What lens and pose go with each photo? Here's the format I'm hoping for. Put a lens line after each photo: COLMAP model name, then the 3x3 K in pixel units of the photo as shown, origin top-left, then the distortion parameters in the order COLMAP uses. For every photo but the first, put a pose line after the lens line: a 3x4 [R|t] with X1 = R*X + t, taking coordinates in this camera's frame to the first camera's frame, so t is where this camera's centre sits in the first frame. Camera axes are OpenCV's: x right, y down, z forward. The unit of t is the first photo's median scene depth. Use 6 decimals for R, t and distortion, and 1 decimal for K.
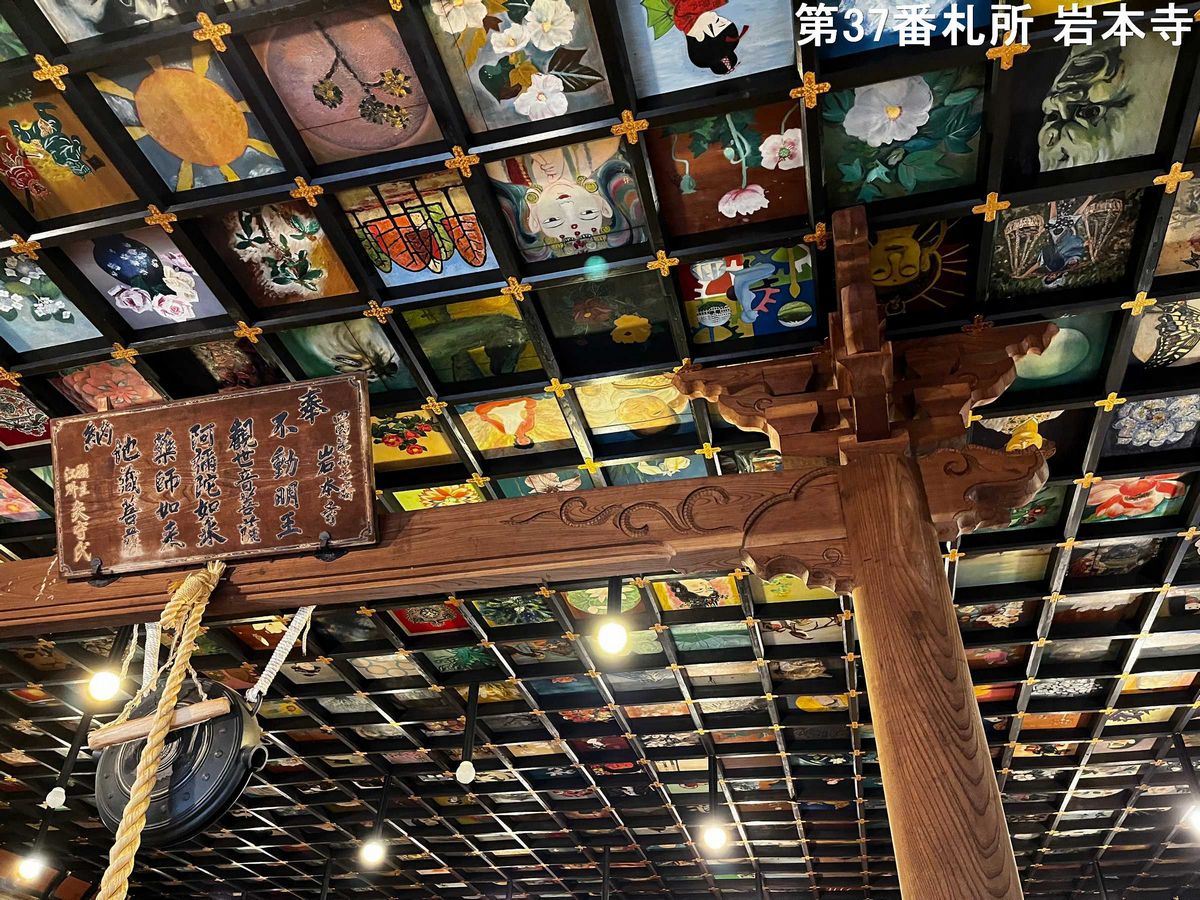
lens RADIAL K [[913.0, 0, 601.5], [0, 913.0, 453.1], [0, 0, 1]] dist [0.016580, -0.002279]
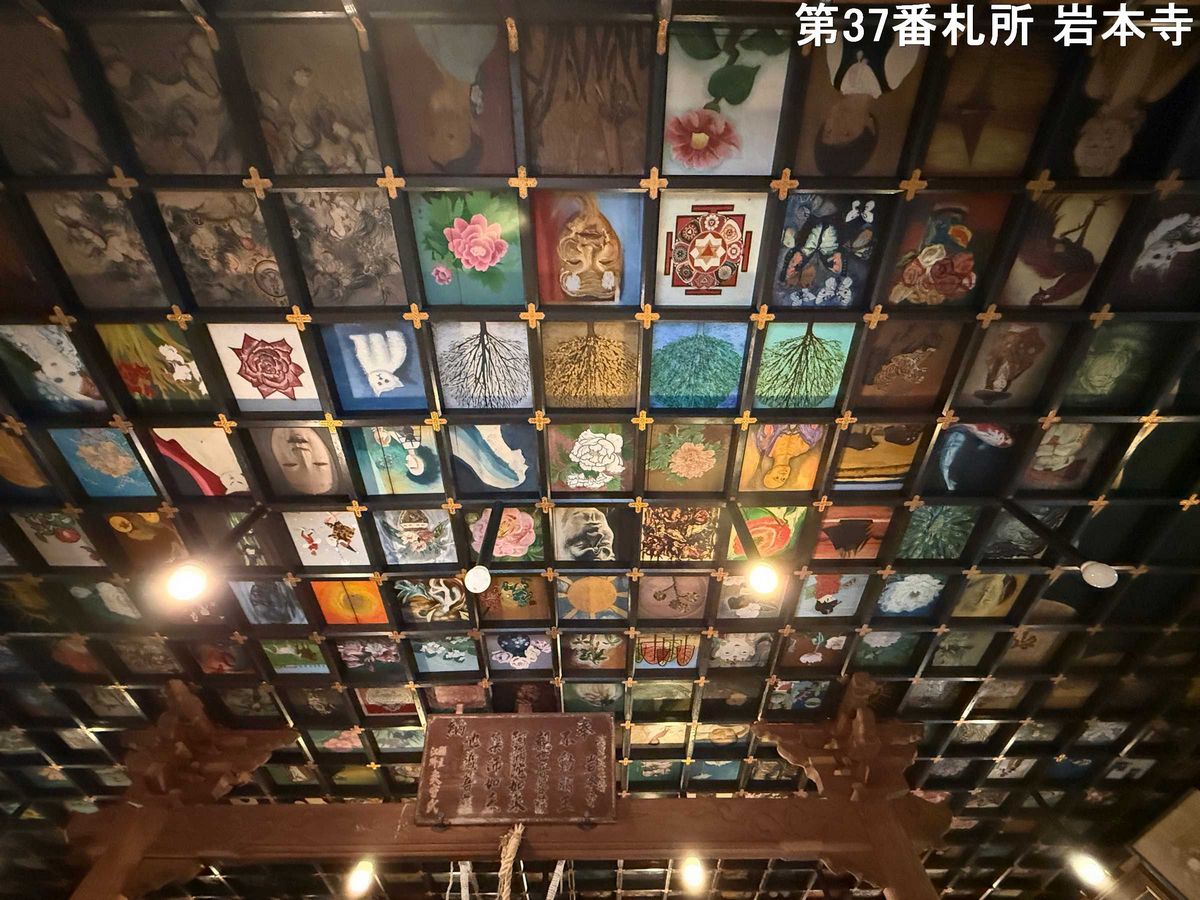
lens RADIAL K [[480.6, 0, 603.0], [0, 480.6, 447.8], [0, 0, 1]] dist [-0.002805, -0.000374]
pose [[0.970951, 0.189174, 0.146519, -0.515445], [-0.118607, 0.912317, -0.391931, -0.189761], [-0.207815, 0.363168, 0.908252, -0.121584]]
